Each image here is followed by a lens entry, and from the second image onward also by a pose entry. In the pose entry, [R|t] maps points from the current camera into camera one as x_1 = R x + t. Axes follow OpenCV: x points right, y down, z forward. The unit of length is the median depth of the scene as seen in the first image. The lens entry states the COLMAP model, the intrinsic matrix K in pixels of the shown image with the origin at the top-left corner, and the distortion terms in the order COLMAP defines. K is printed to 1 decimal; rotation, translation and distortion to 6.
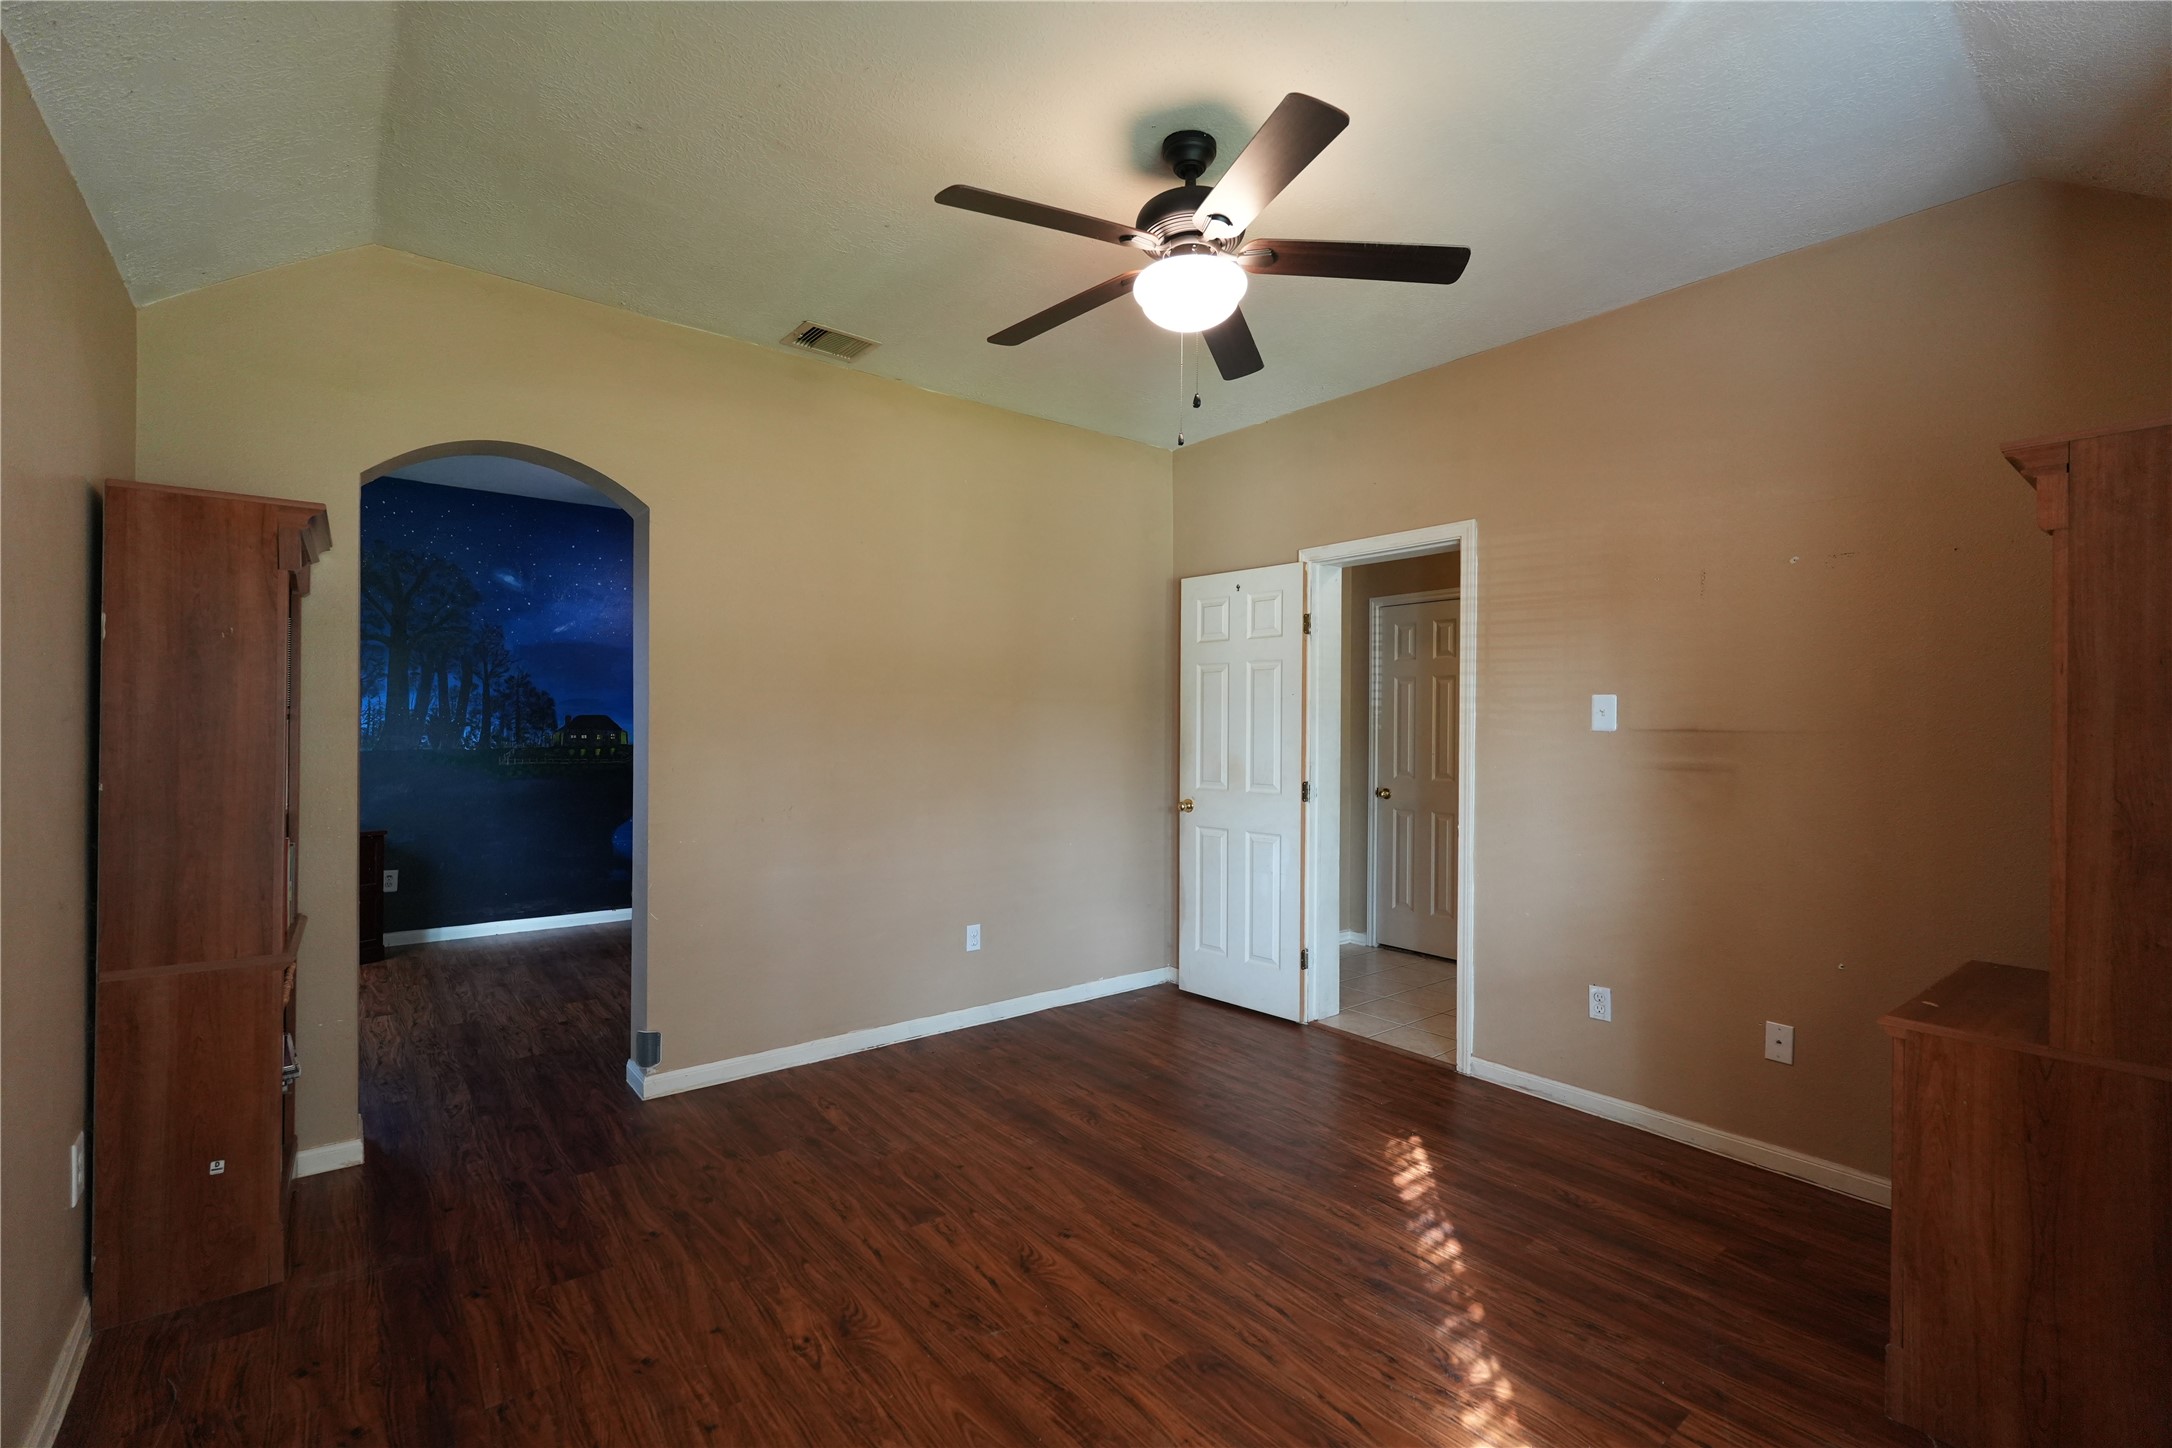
lens RADIAL K [[946.3, 0, 1082.7], [0, 946.3, 727.0], [0, 0, 1]] dist [0.002107, -0.000234]
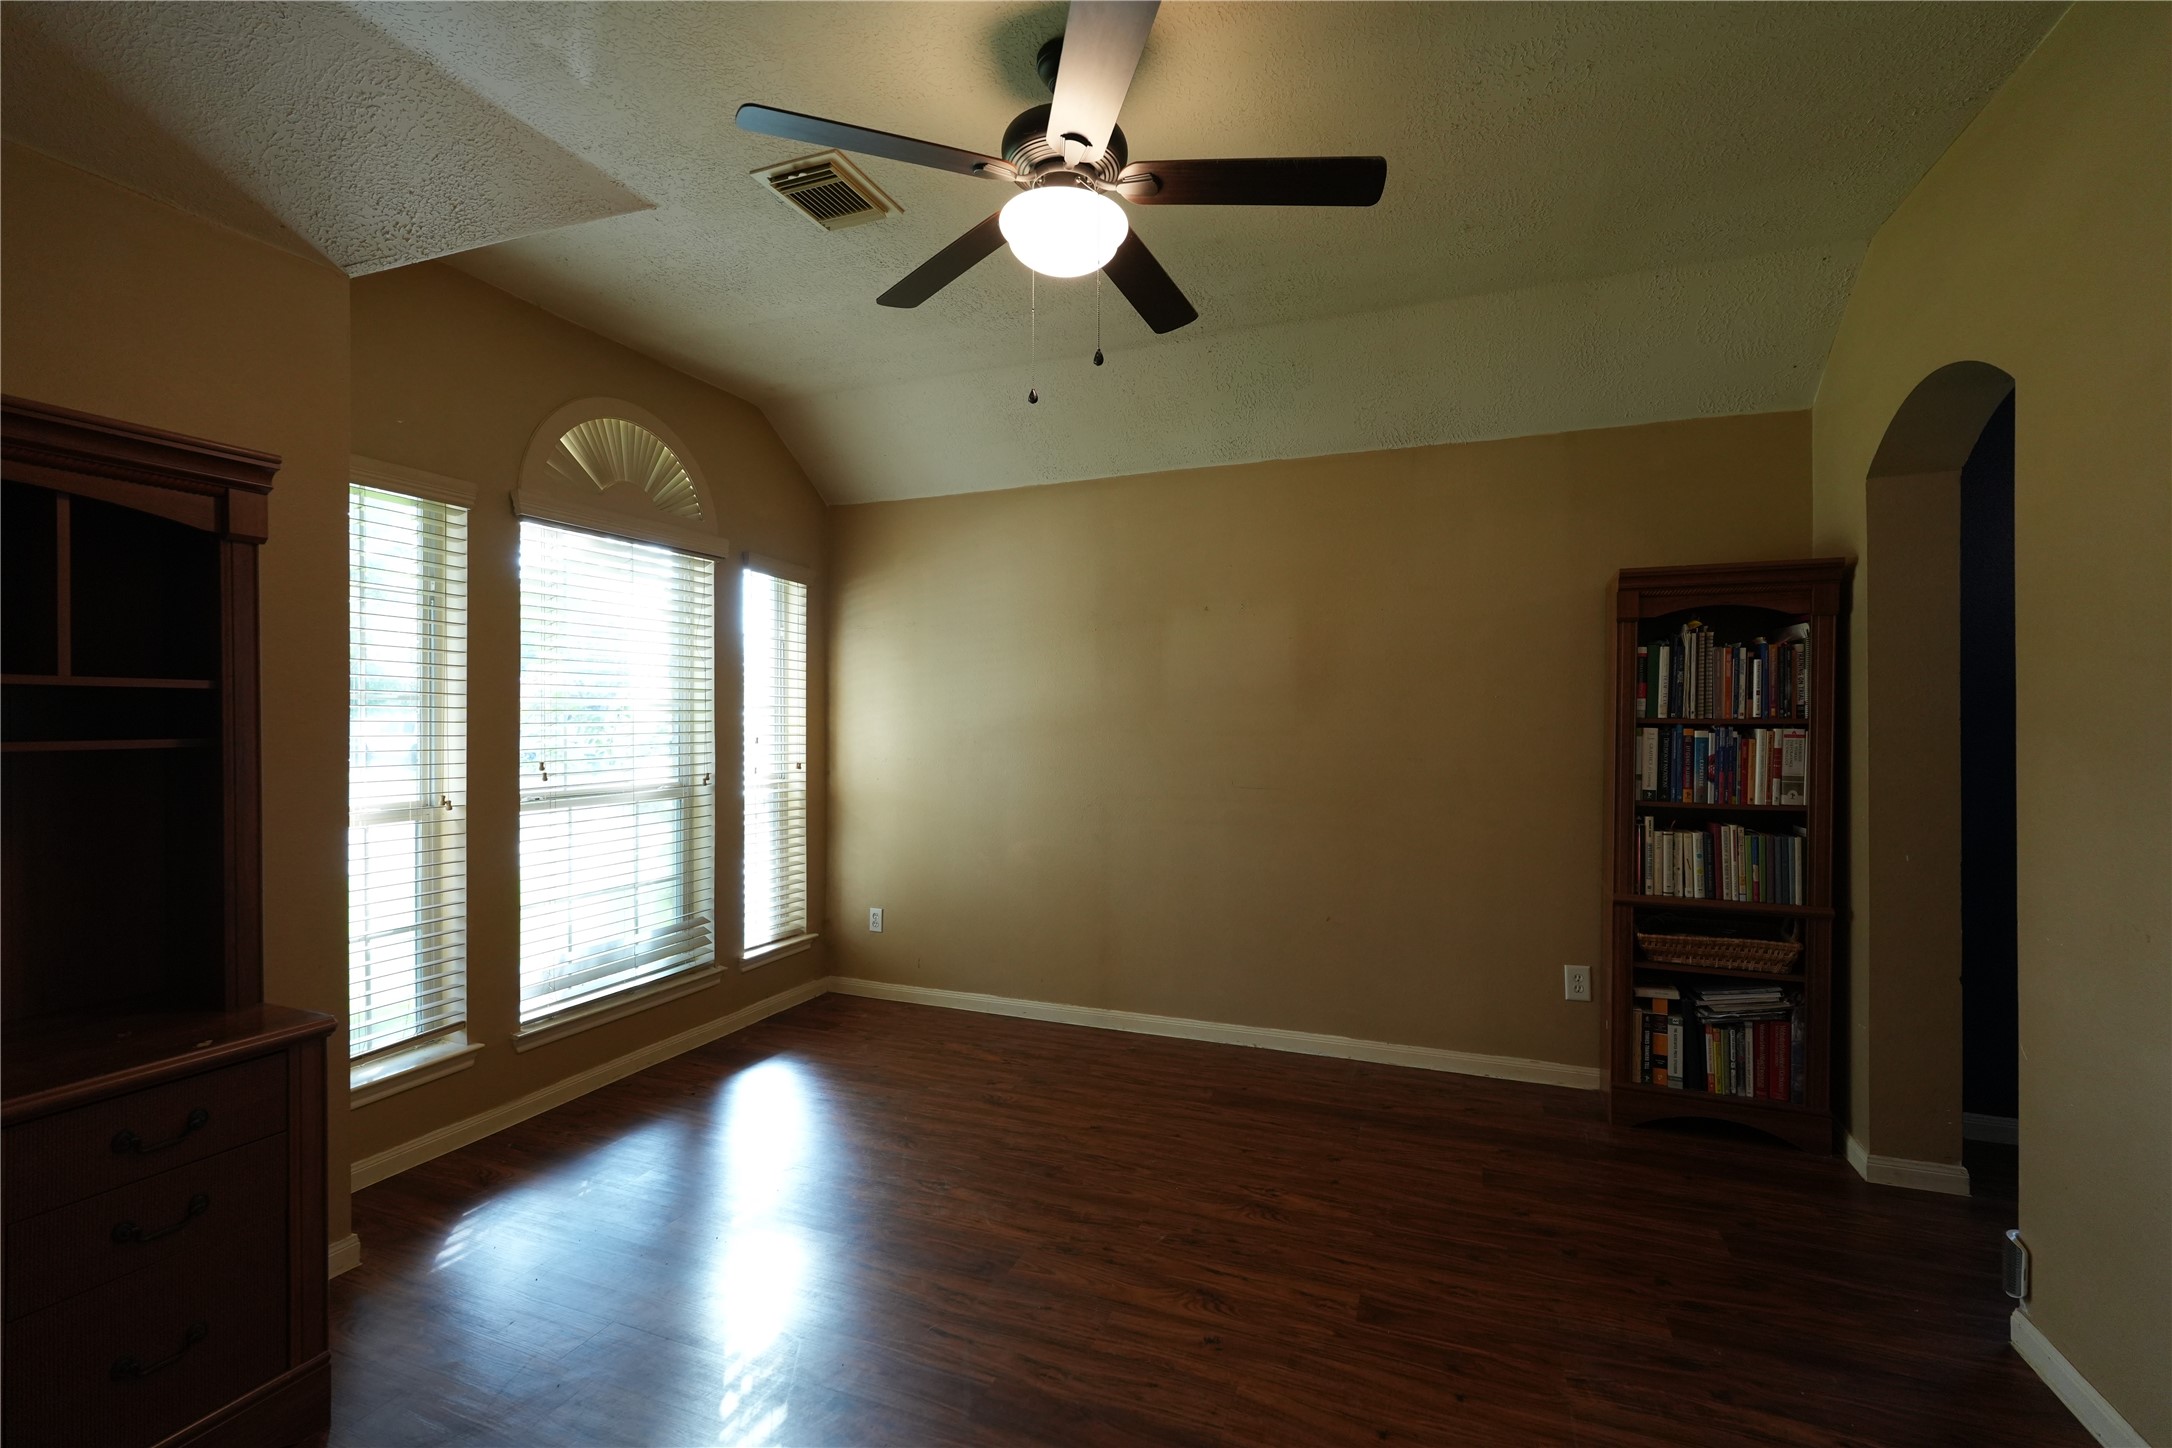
lens RADIAL K [[946.3, 0, 1079.0], [0, 946.3, 734.3], [0, 0, 1]] dist [0.002107, -0.000234]
pose [[-0.867802, -0.004374, -0.496890, 1.832895], [-0.008097, 0.999953, 0.005339, 0.007807], [0.496843, 0.008657, -0.867797, 6.117756]]
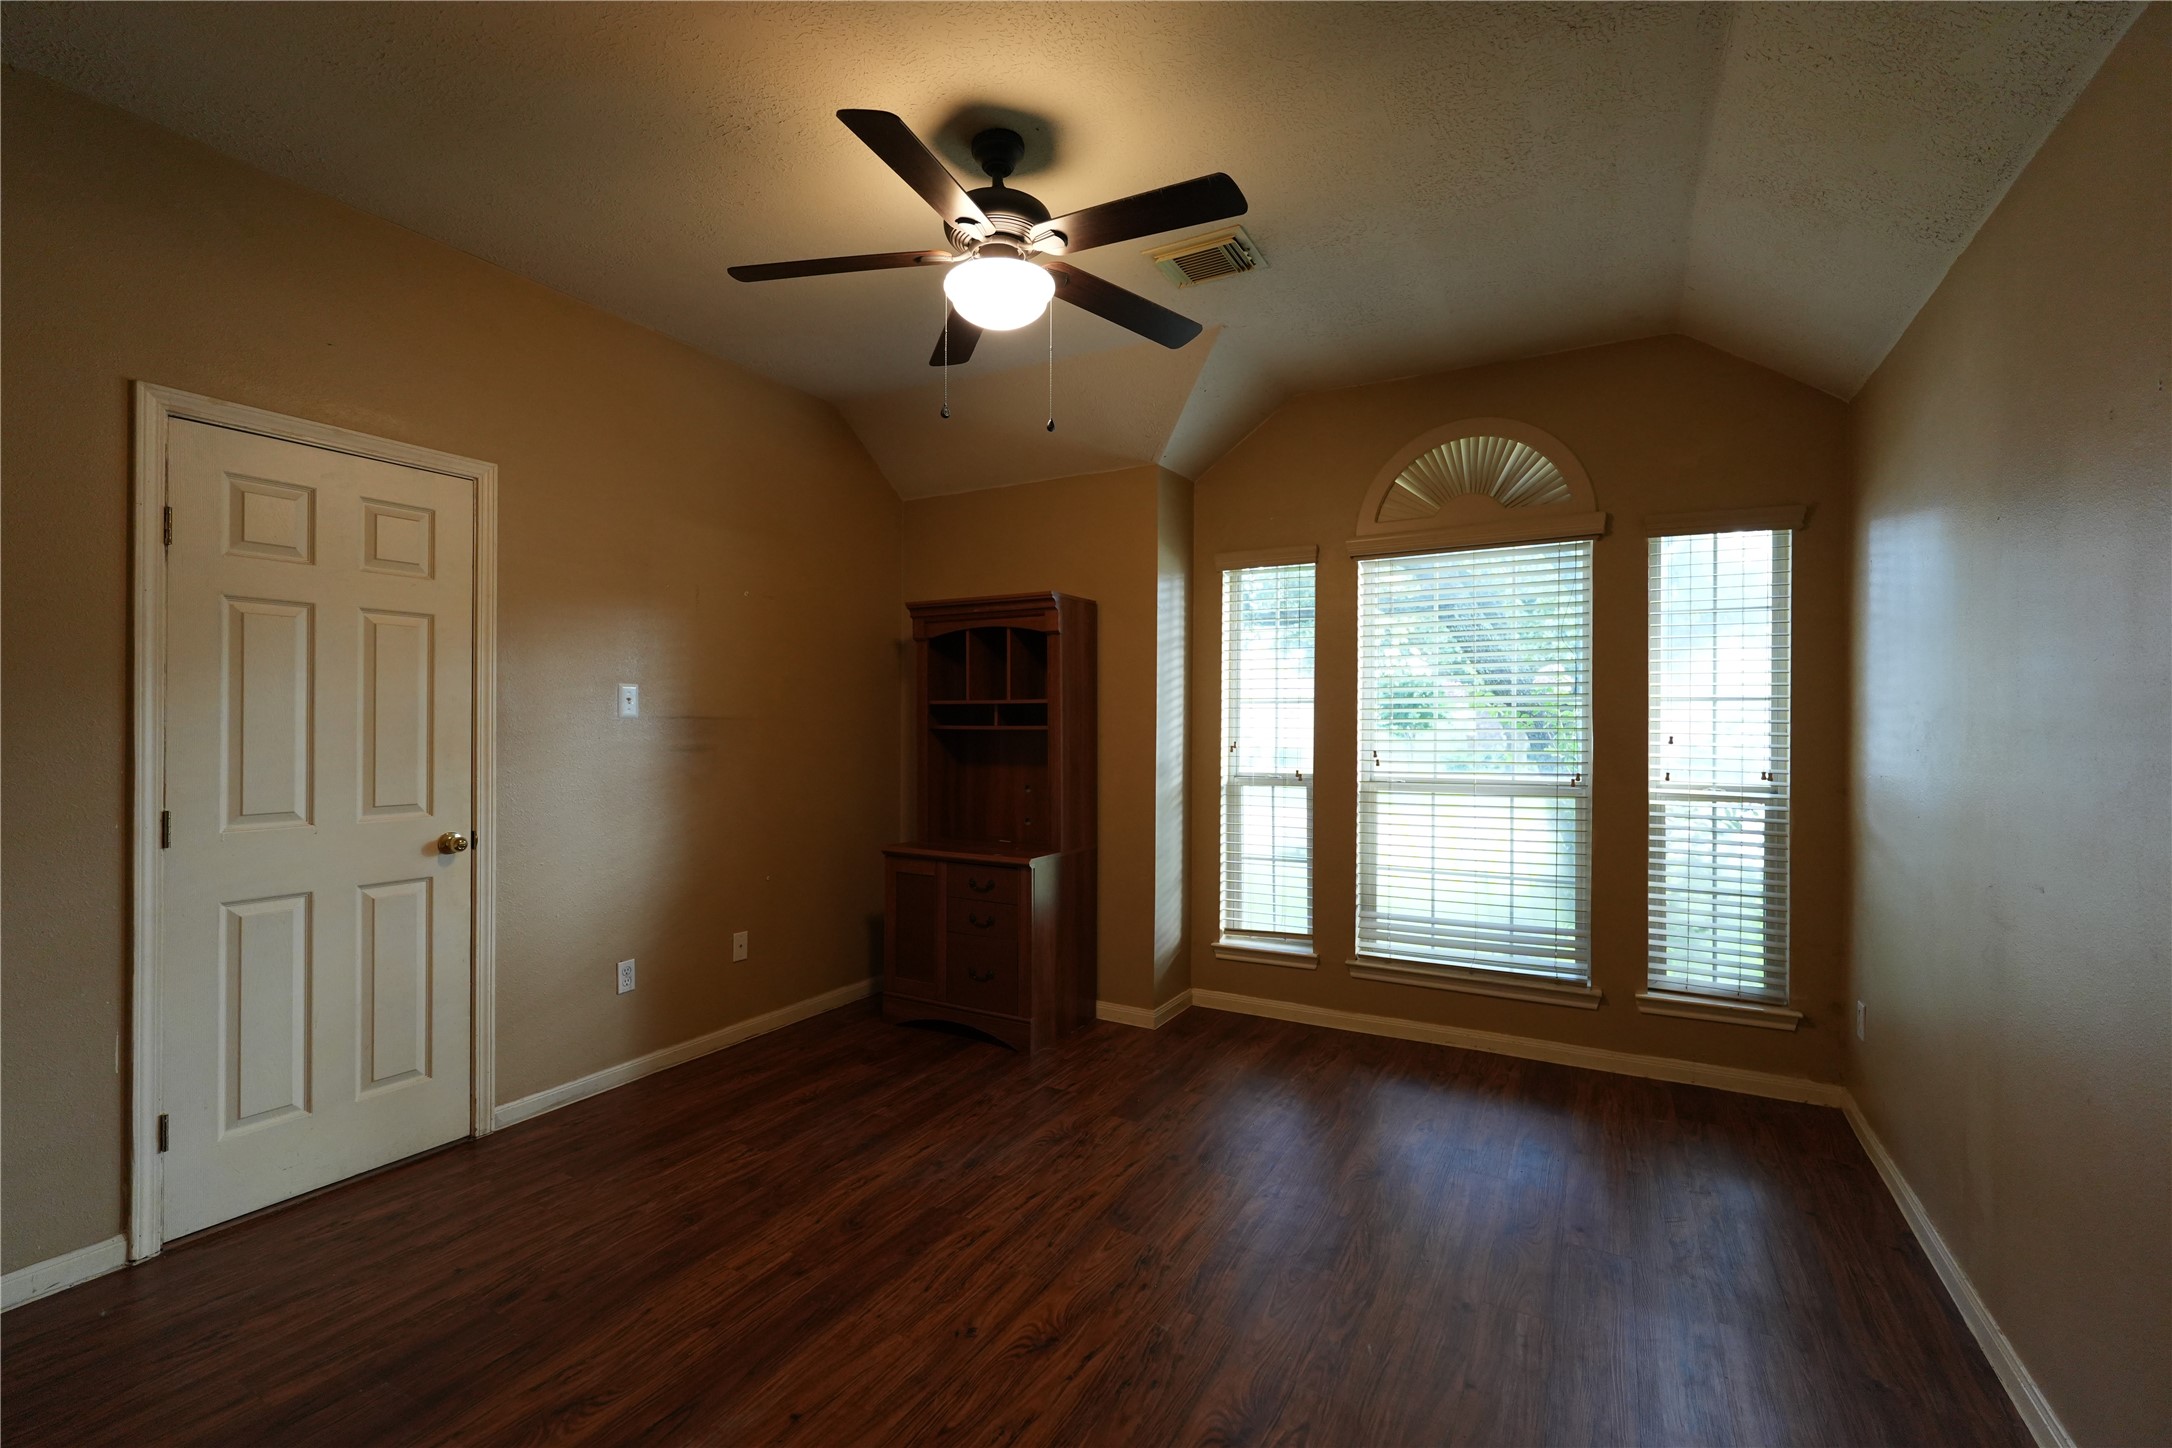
lens RADIAL K [[946.3, 0, 1091.6], [0, 946.3, 713.2], [0, 0, 1]] dist [0.002107, -0.000234]
pose [[-0.388672, -0.002913, 0.921372, -3.039881], [-0.007327, 0.999973, 0.000070, -0.024565], [-0.921347, -0.006723, -0.388683, 4.535437]]
